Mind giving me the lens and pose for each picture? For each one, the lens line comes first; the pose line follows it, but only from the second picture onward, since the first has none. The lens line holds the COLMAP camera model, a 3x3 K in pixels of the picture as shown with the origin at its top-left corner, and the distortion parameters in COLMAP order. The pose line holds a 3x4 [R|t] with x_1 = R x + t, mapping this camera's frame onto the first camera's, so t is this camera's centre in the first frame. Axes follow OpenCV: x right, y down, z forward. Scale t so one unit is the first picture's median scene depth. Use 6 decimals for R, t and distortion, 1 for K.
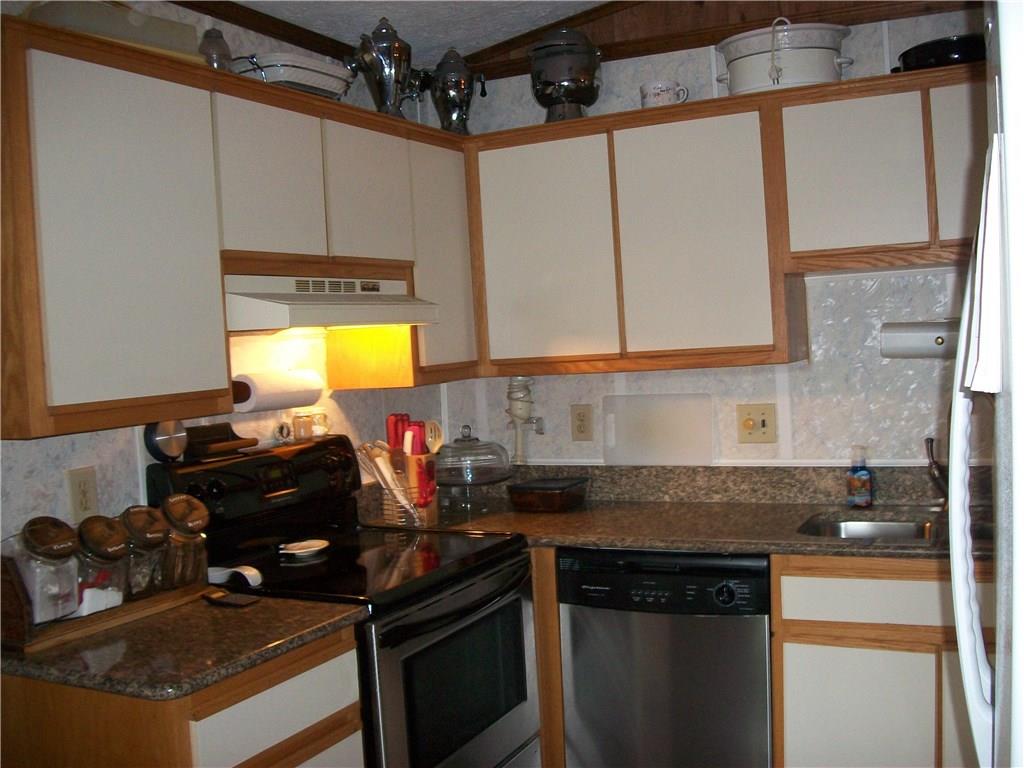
lens RADIAL K [[1051.4, 0, 529.6], [0, 1051.4, 385.2], [0, 0, 1]] dist [-0.149734, 0.101741]
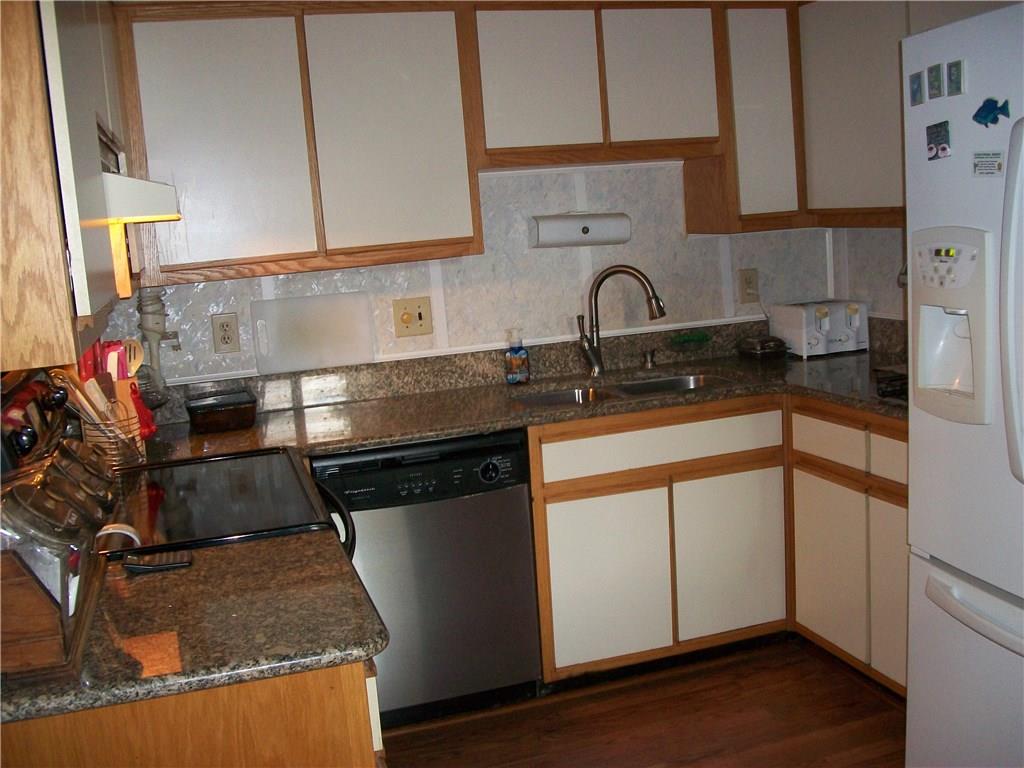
lens RADIAL K [[1051.4, 0, 529.6], [0, 1051.4, 385.2], [0, 0, 1]] dist [-0.149734, 0.101741]
pose [[0.719355, -0.111031, 0.685712, -0.436253], [0.061992, 0.993466, 0.095829, 0.011998], [-0.691871, -0.026426, 0.721537, 0.175051]]
